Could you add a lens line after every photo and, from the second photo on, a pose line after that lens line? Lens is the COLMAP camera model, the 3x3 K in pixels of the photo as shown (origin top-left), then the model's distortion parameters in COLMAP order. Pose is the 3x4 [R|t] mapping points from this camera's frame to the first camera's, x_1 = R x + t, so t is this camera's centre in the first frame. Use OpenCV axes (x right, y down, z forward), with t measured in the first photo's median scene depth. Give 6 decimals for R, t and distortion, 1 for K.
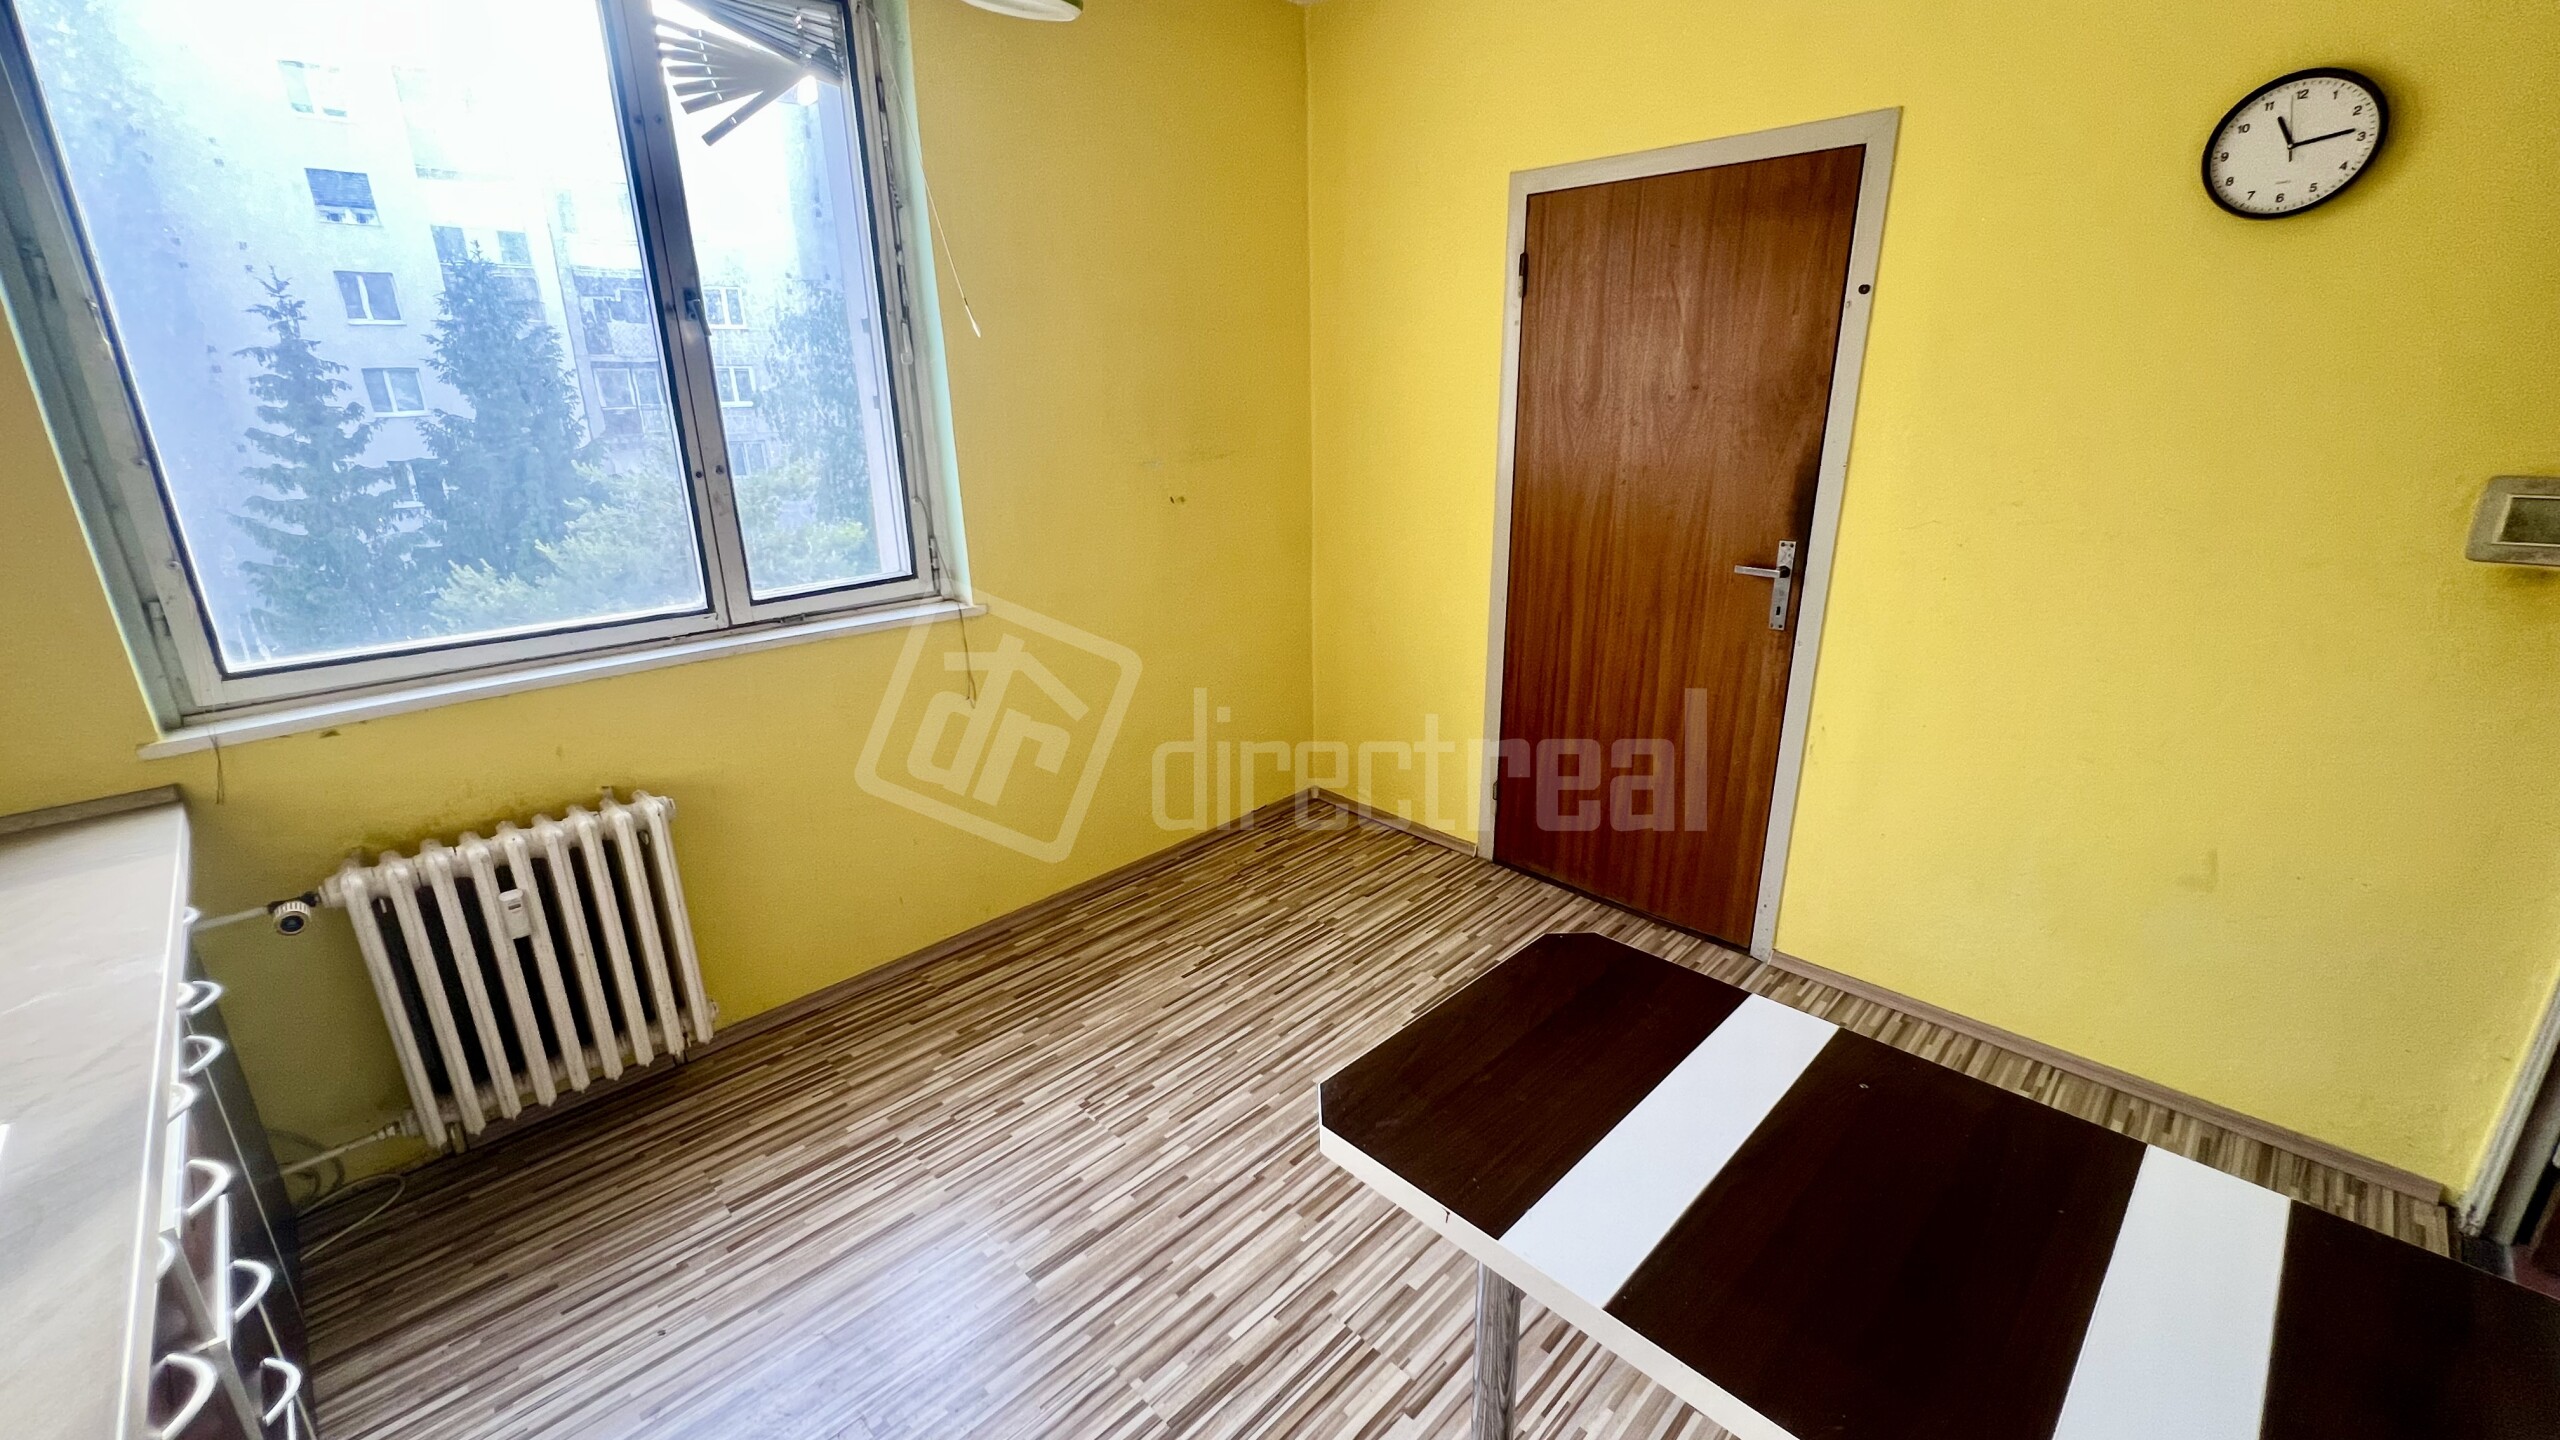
lens RADIAL K [[1032.2, 0, 1277.2], [0, 1032.2, 715.7], [0, 0, 1]] dist [-0.001143, 0.000069]
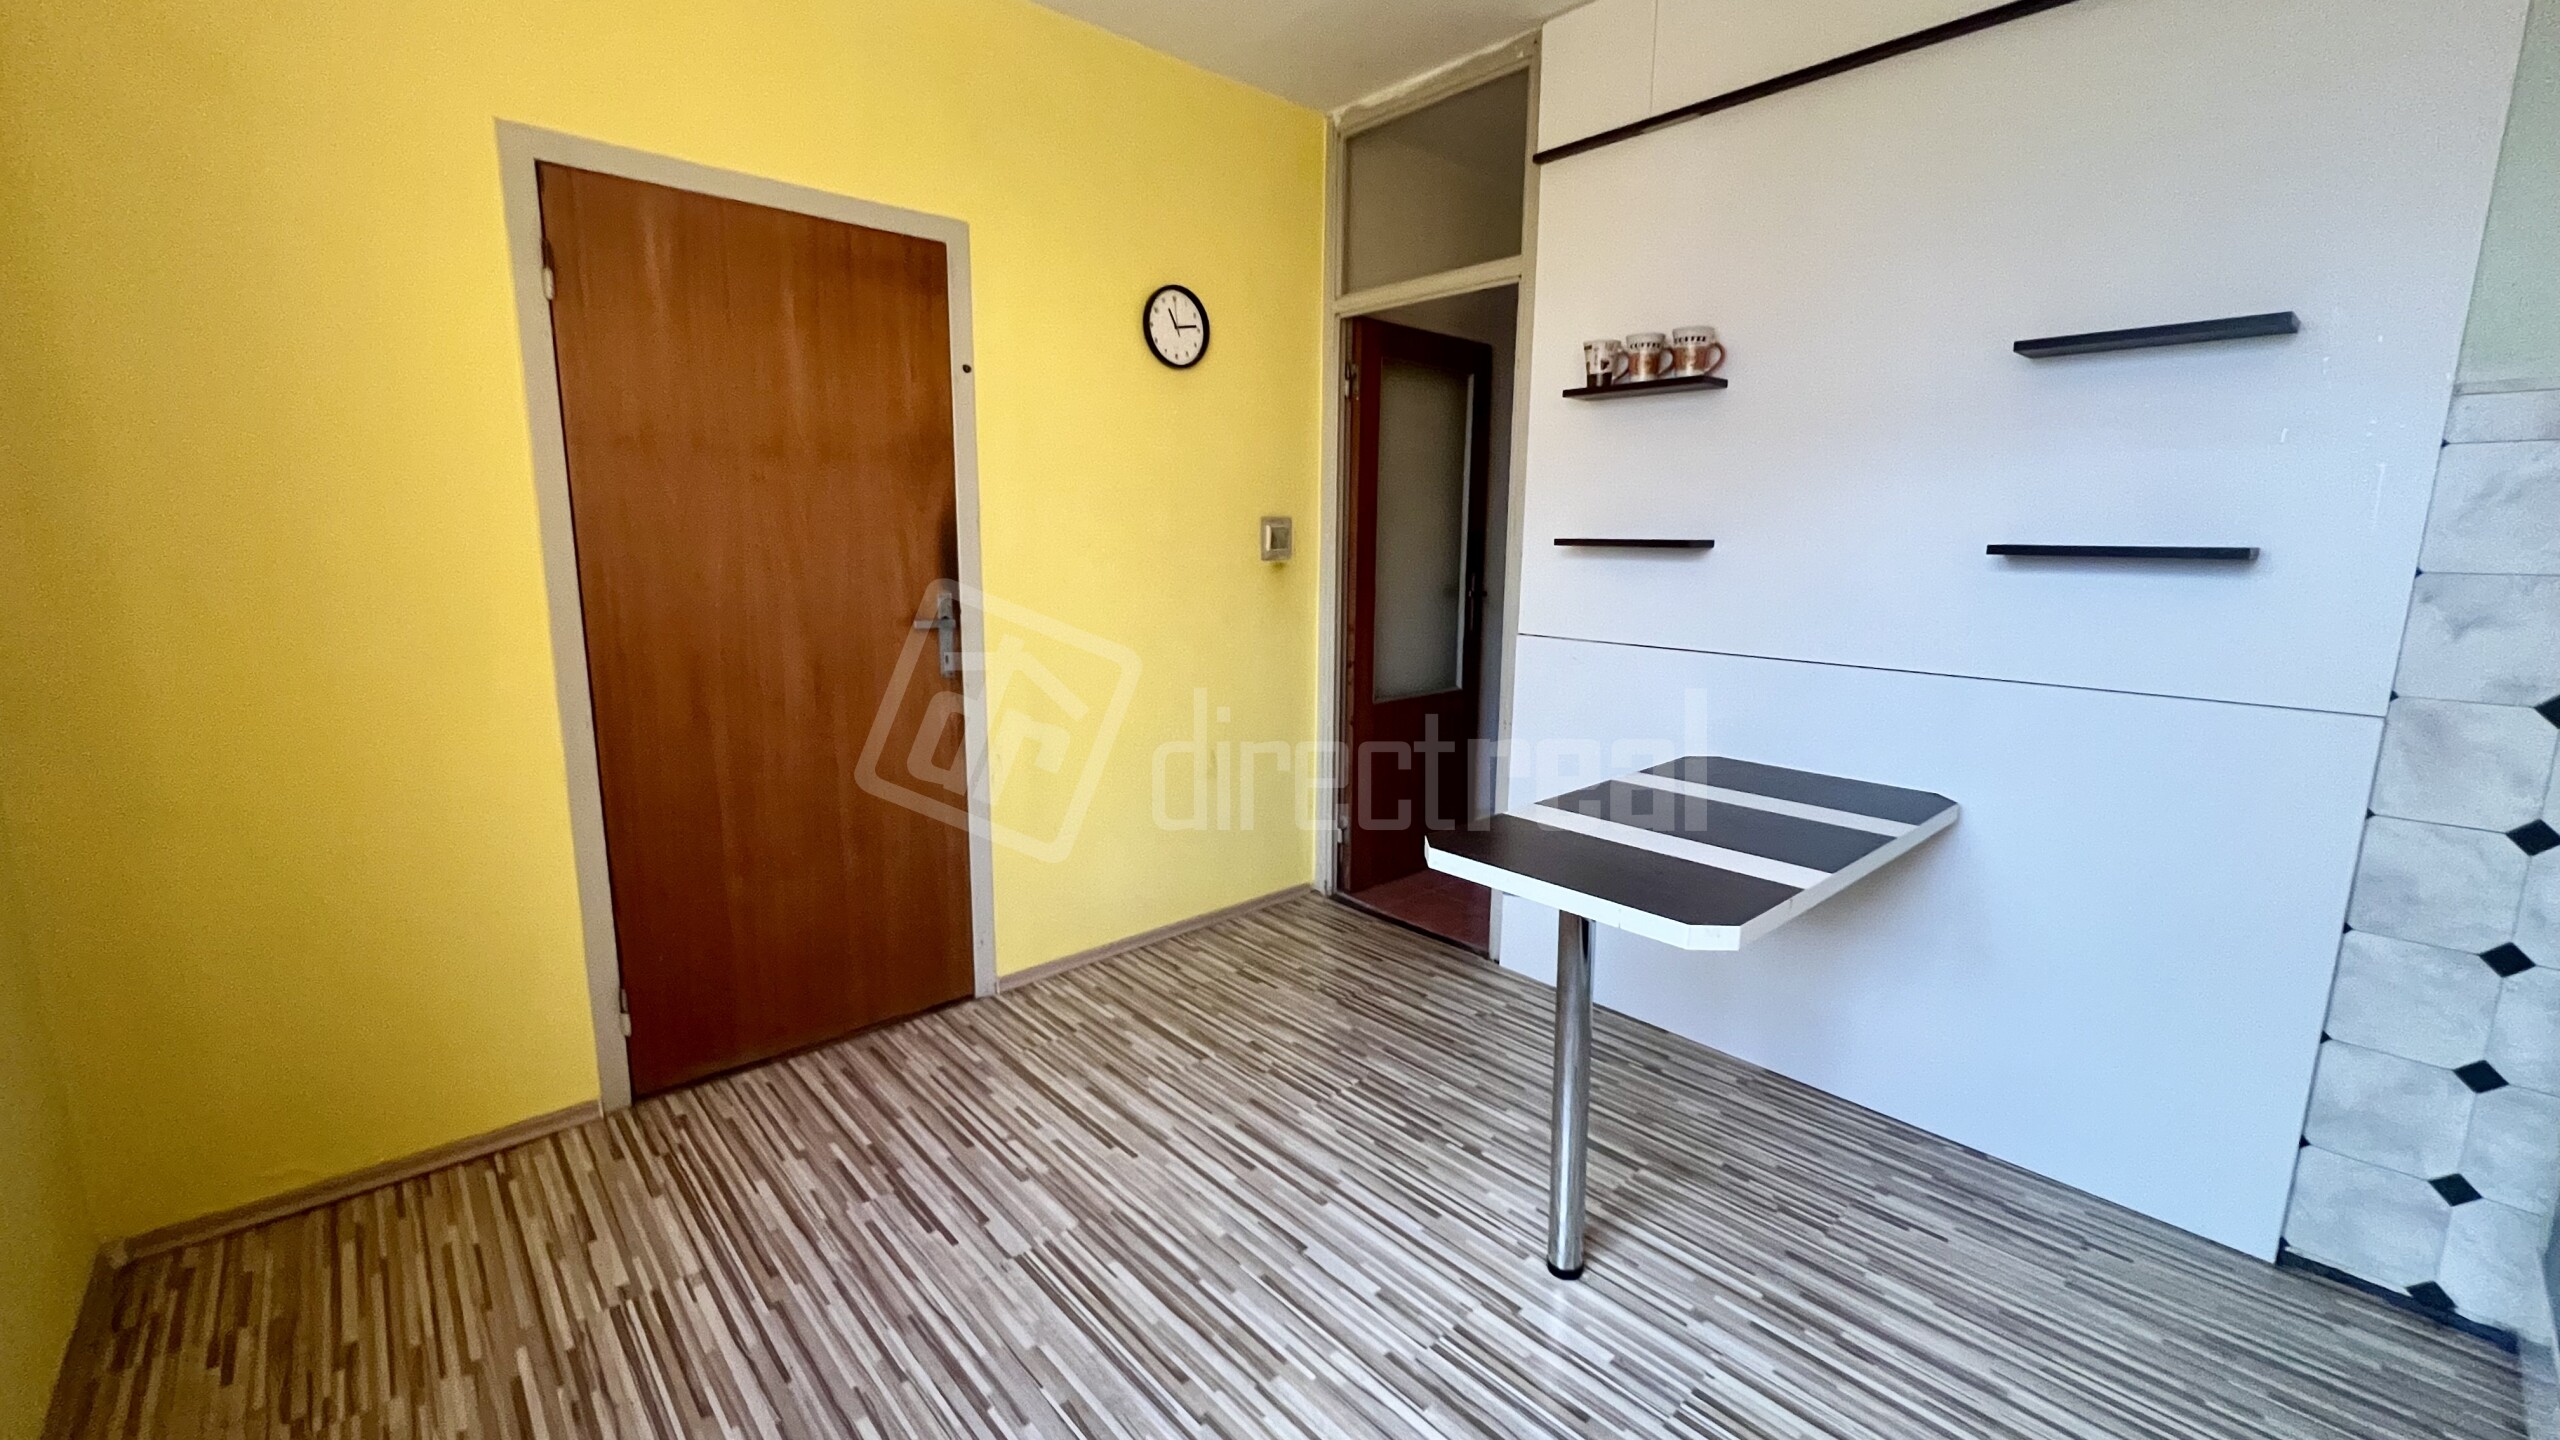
lens RADIAL K [[1032.2, 0, 1277.2], [0, 1032.2, 715.7], [0, 0, 1]] dist [-0.001143, 0.000069]
pose [[0.043960, -0.159191, 0.986269, -0.622564], [0.300146, 0.943720, 0.138945, -0.107053], [-0.952880, 0.289916, 0.089267, 0.693290]]
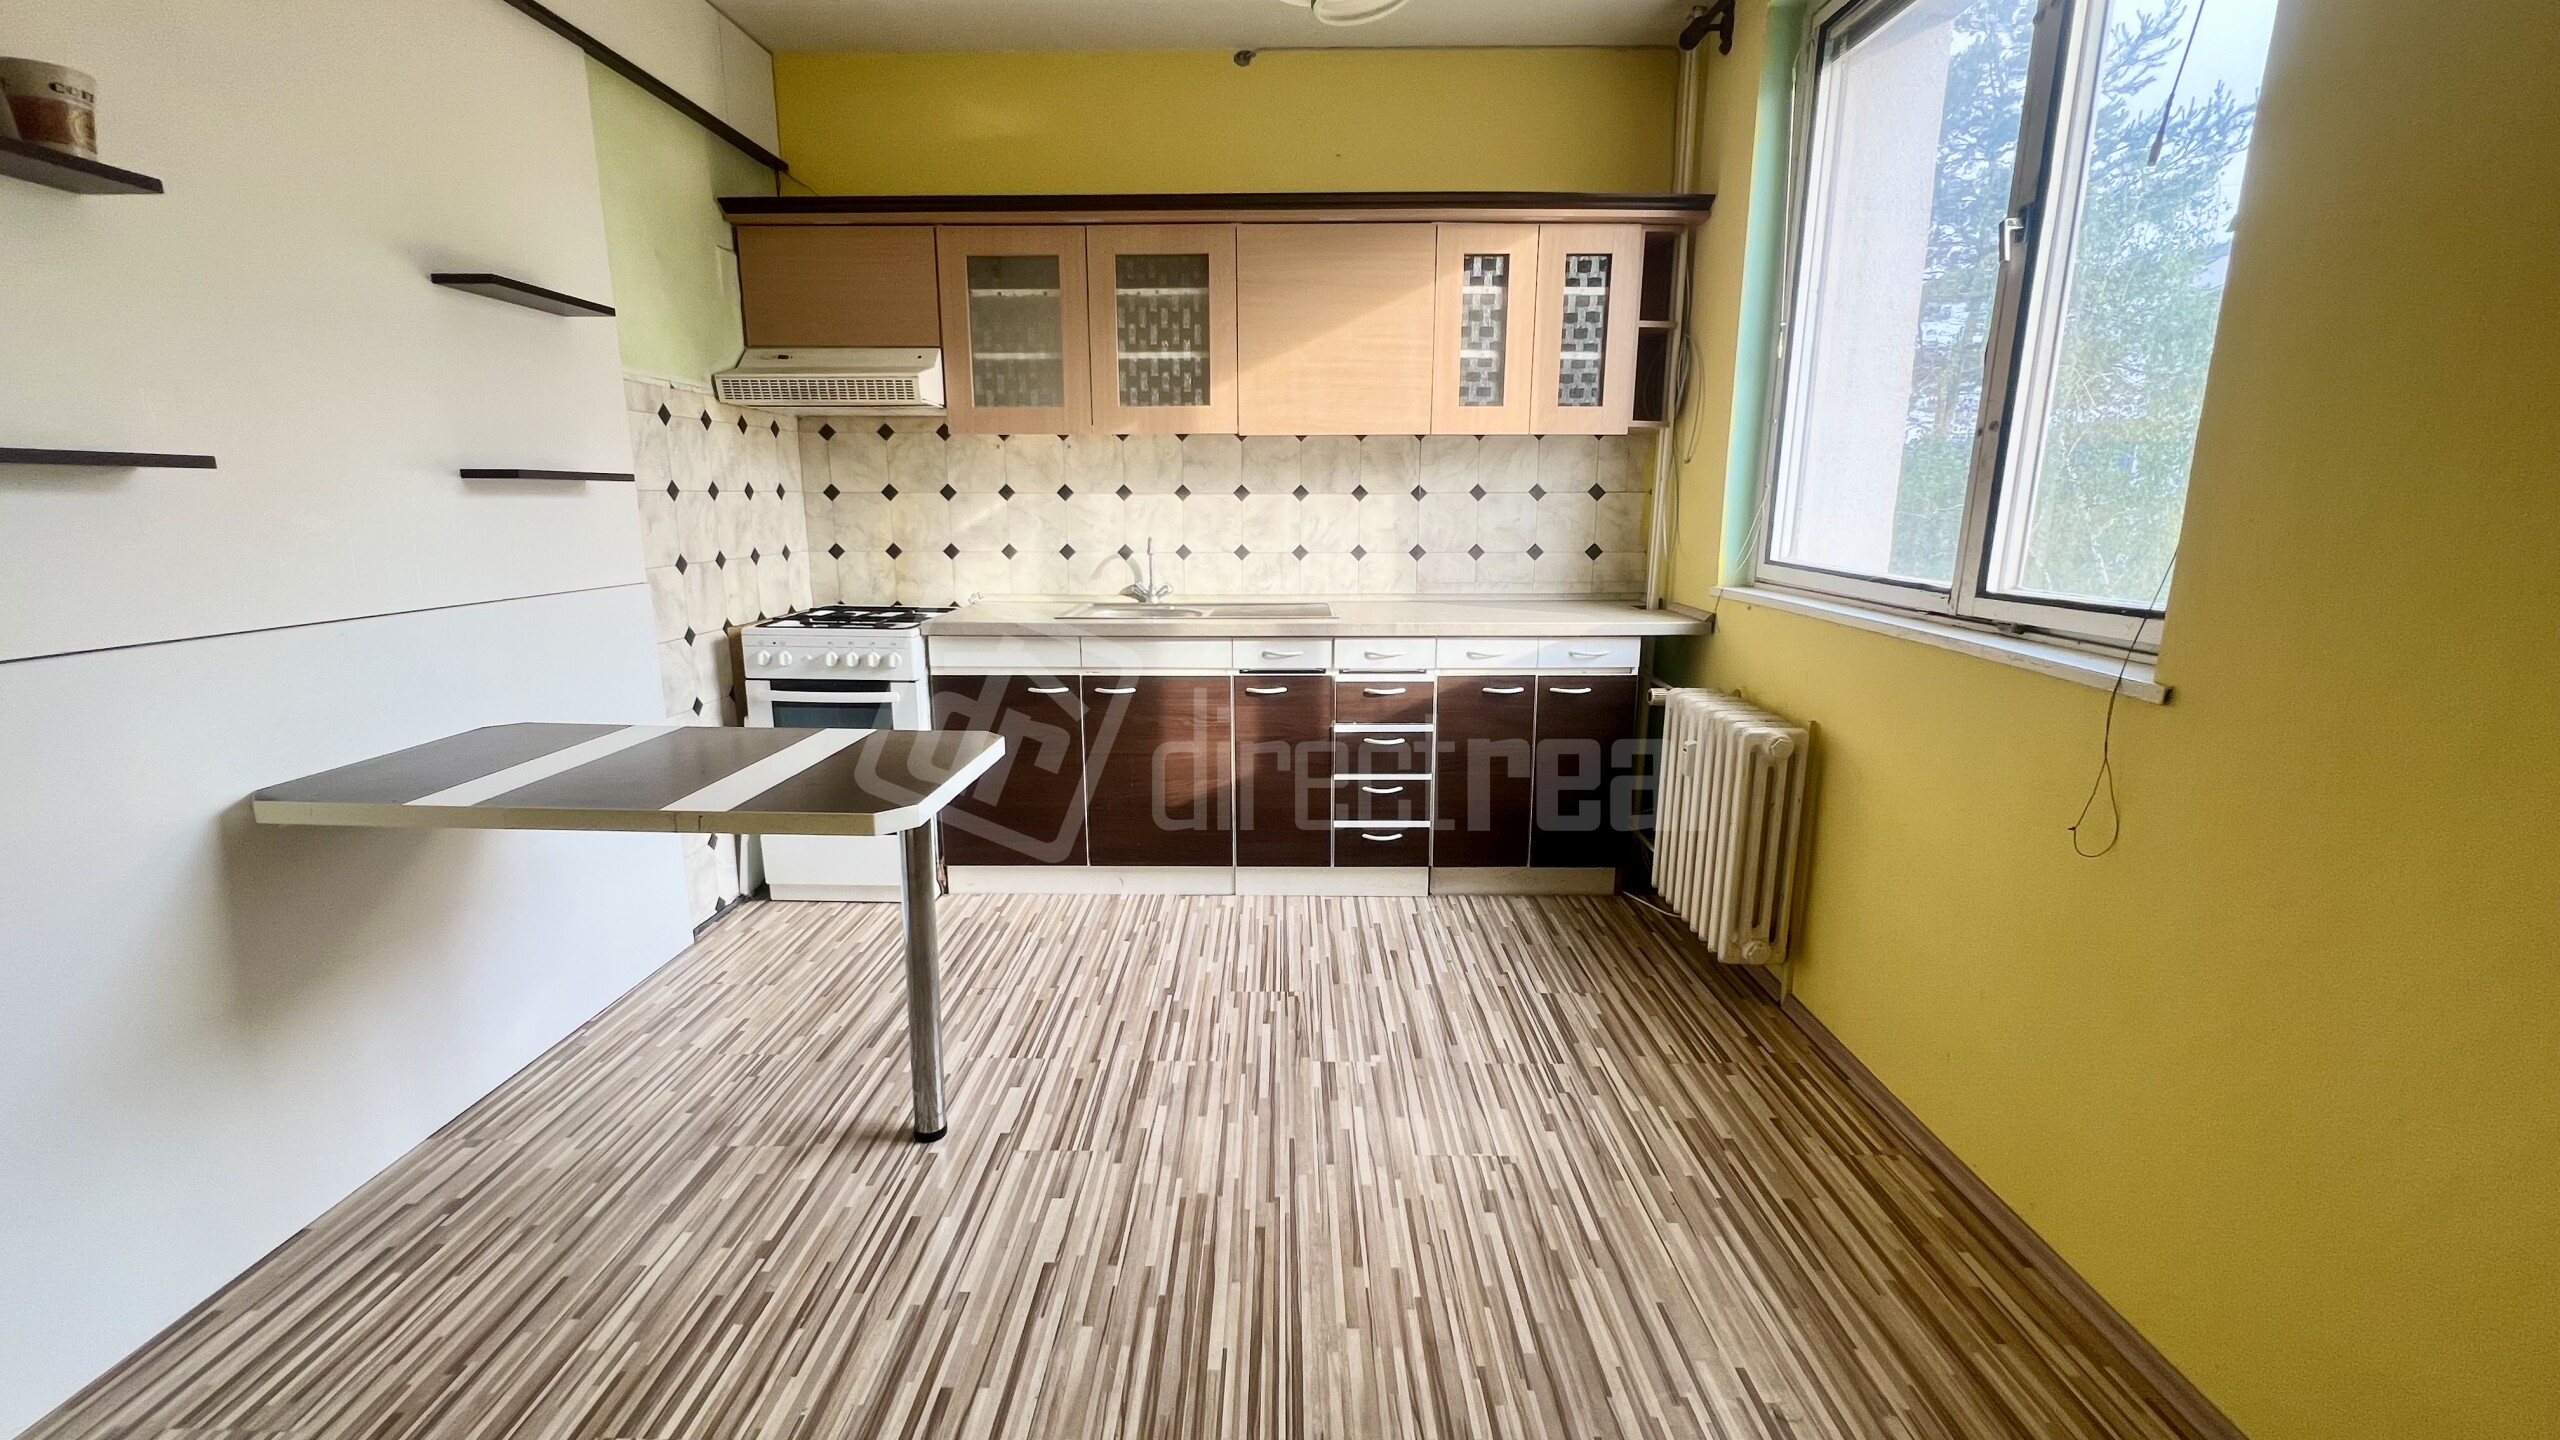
lens RADIAL K [[1035.6, 0, 1275.3], [0, 1035.6, 715.7], [0, 0, 1]] dist [0.001629, -0.000130]
pose [[-0.712536, 0.160396, -0.683056, 0.490475], [-0.205302, 0.883250, 0.421569, -0.277450], [0.670927, 0.440616, -0.596417, 1.266181]]
